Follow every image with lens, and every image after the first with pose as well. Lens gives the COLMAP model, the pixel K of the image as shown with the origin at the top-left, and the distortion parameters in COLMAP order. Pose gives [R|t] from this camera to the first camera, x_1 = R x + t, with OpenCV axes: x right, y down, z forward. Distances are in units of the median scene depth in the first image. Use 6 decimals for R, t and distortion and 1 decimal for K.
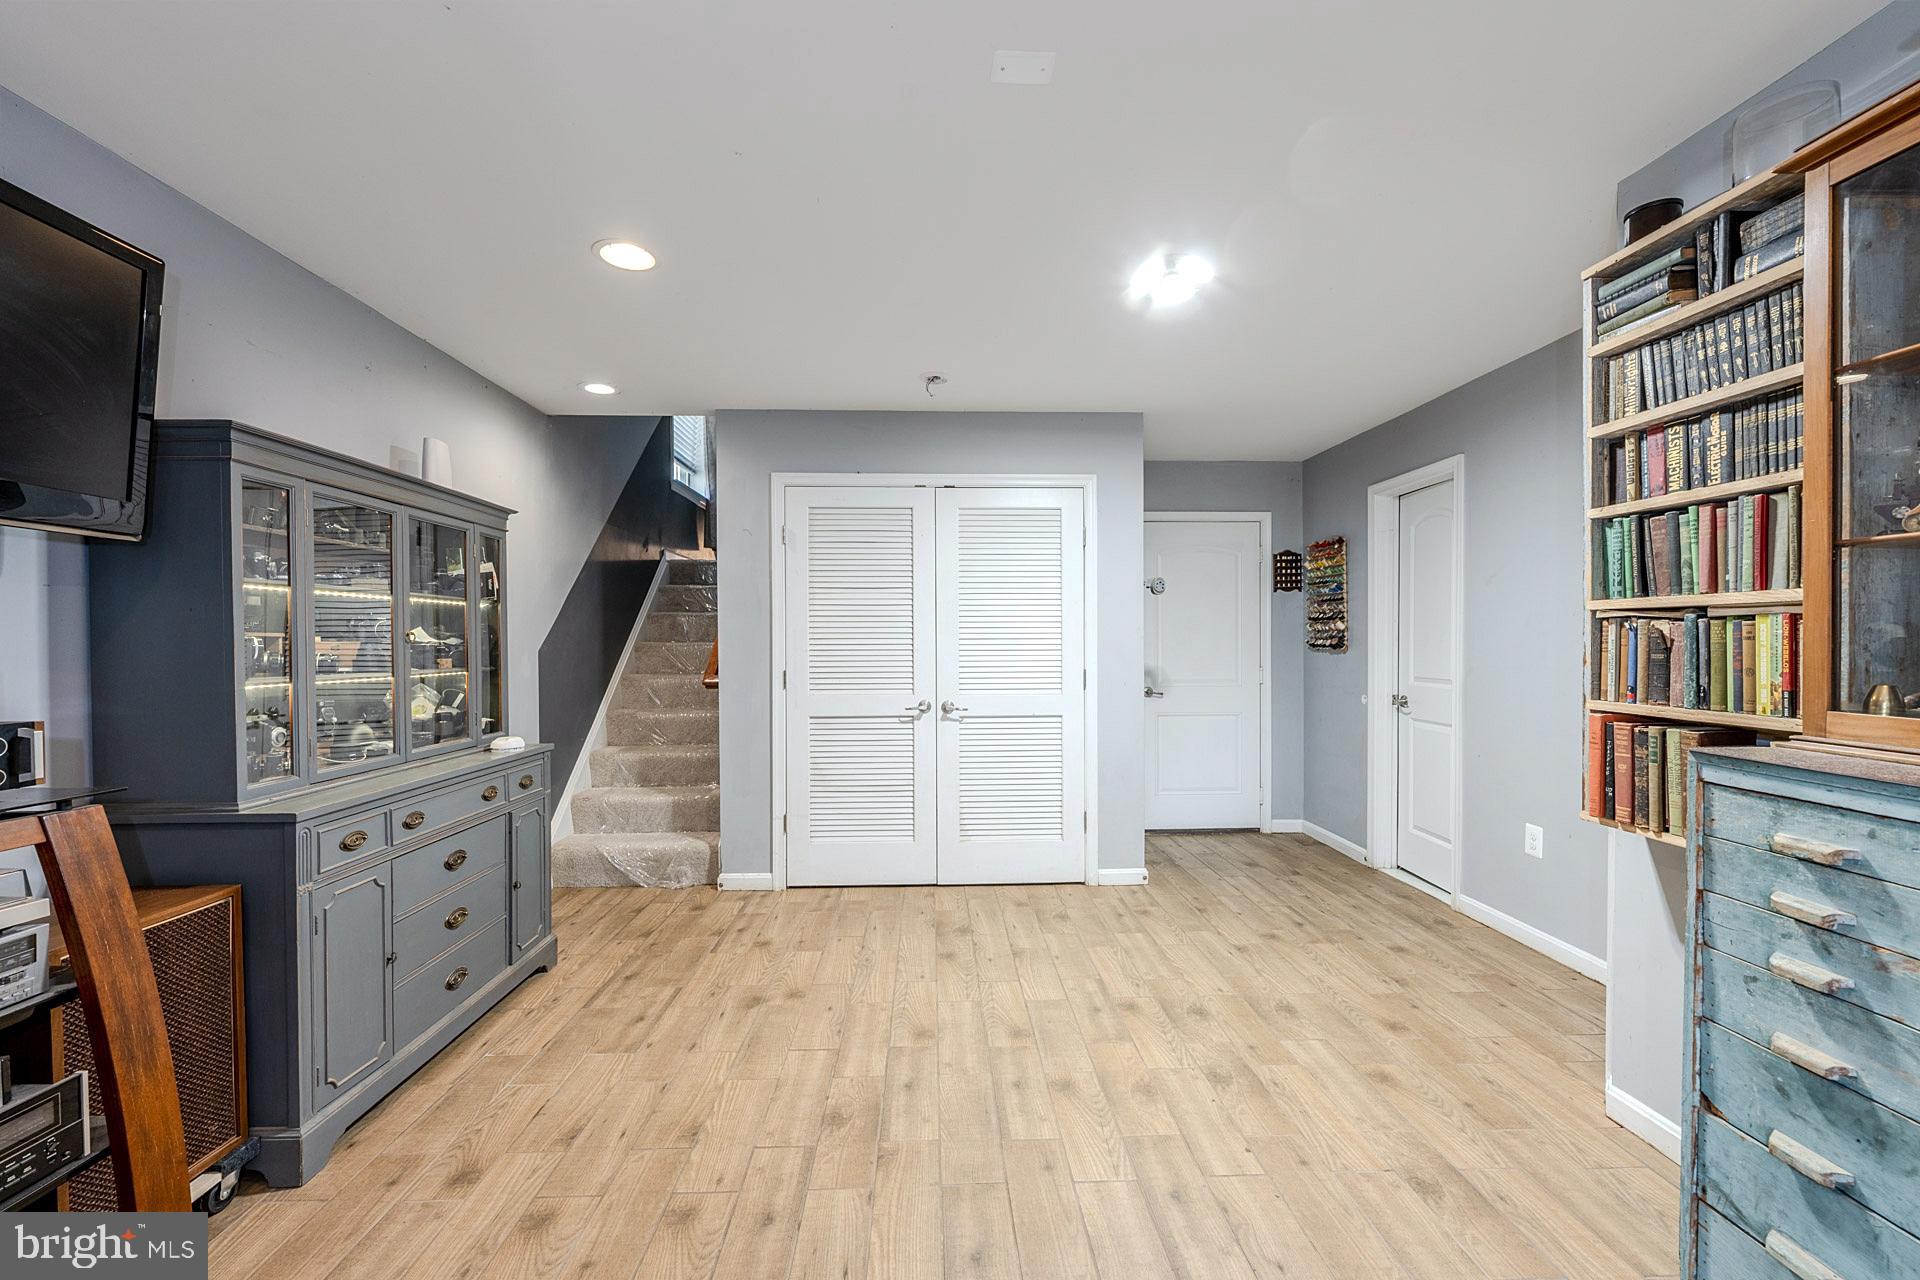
lens RADIAL K [[763.6, 0, 949.1], [0, 763.6, 645.2], [0, 0, 1]] dist [-0.002848, 0.000427]
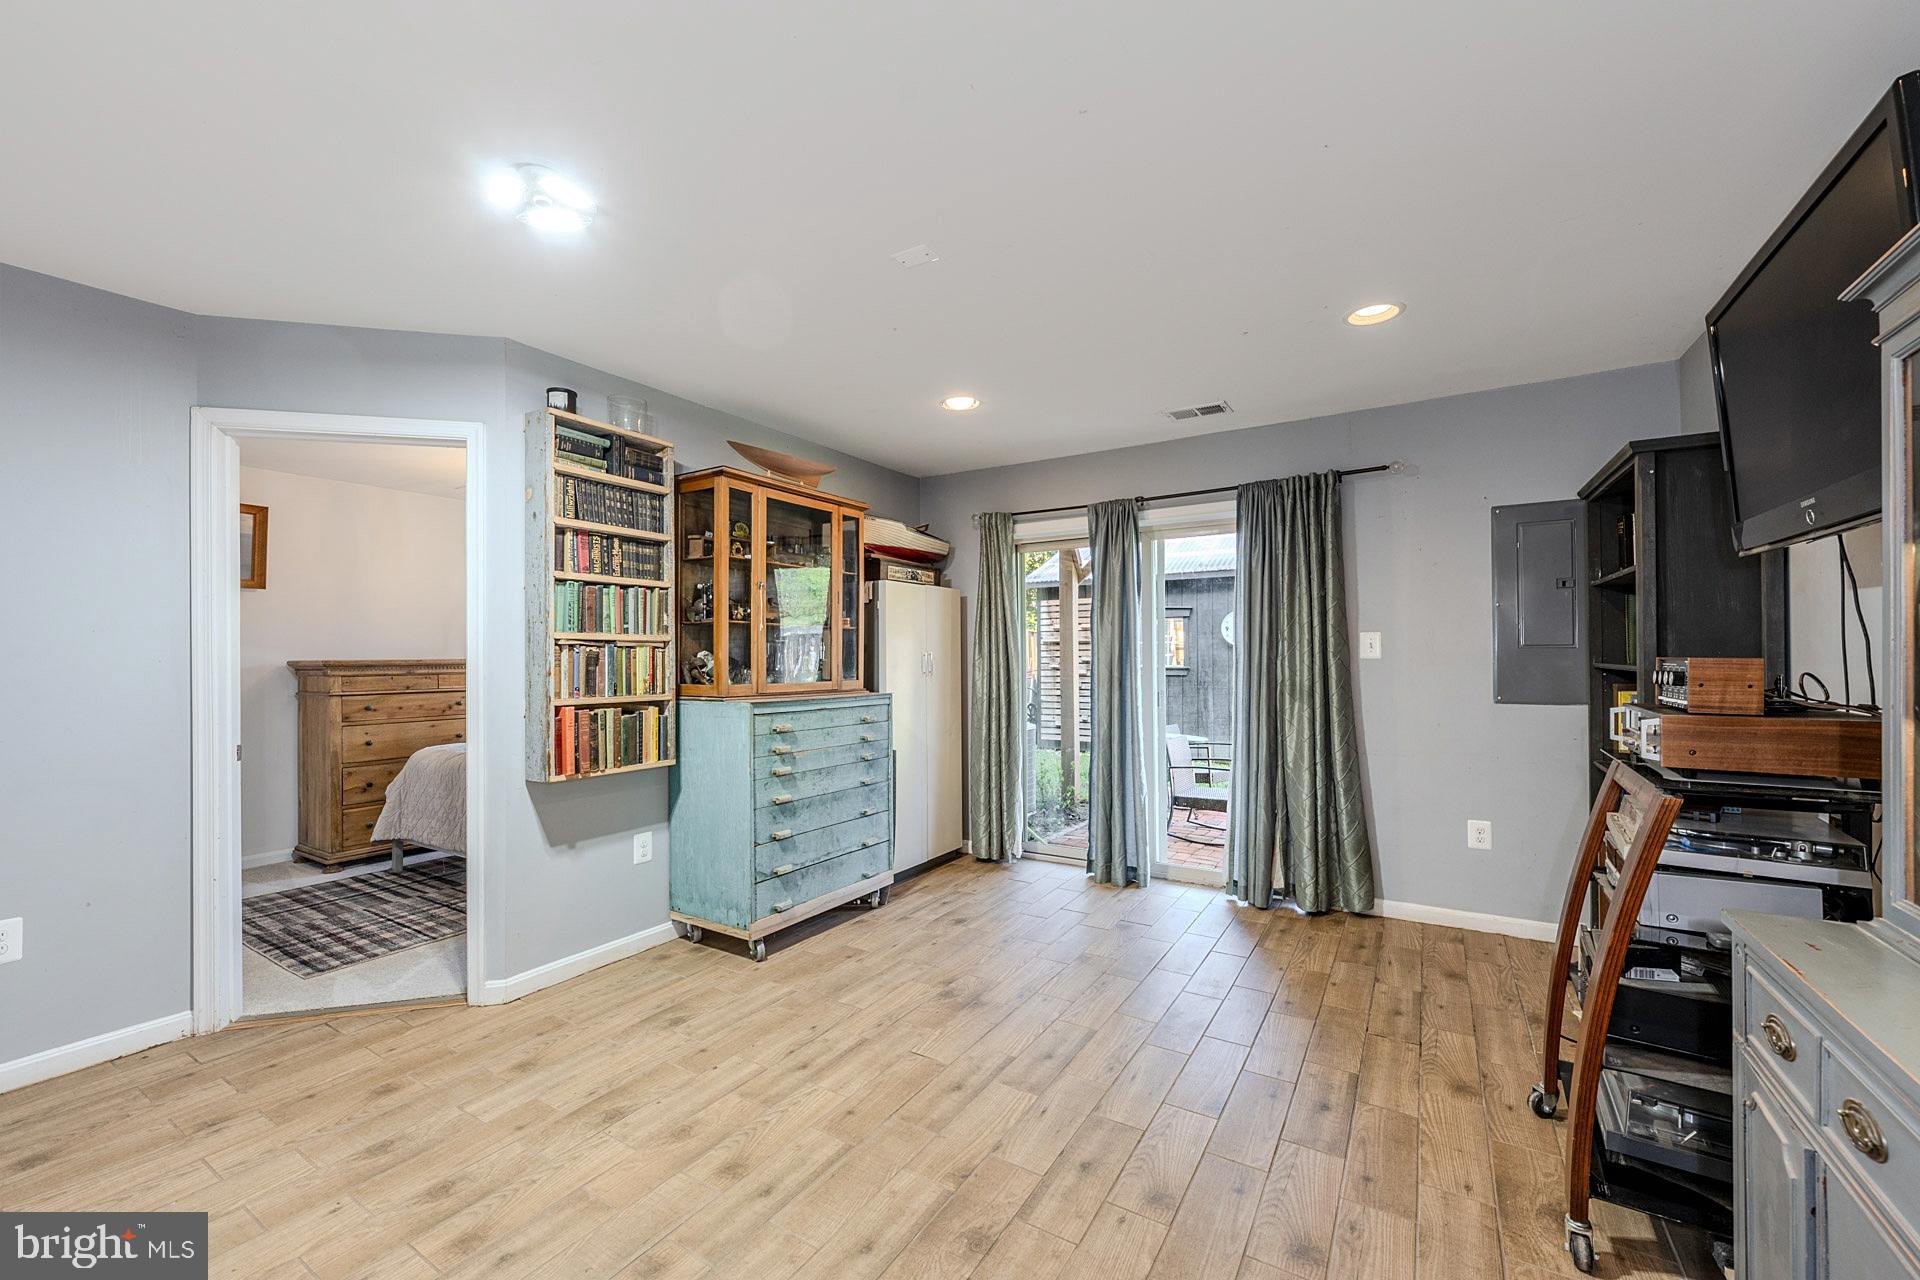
lens RADIAL K [[763.6, 0, 955.1], [0, 763.6, 647.0], [0, 0, 1]] dist [-0.002848, 0.000427]
pose [[-0.830849, 0.012526, 0.556357, -0.670763], [0.010553, 0.999922, -0.006752, -0.013133], [-0.556398, 0.000261, -0.830916, 1.916198]]
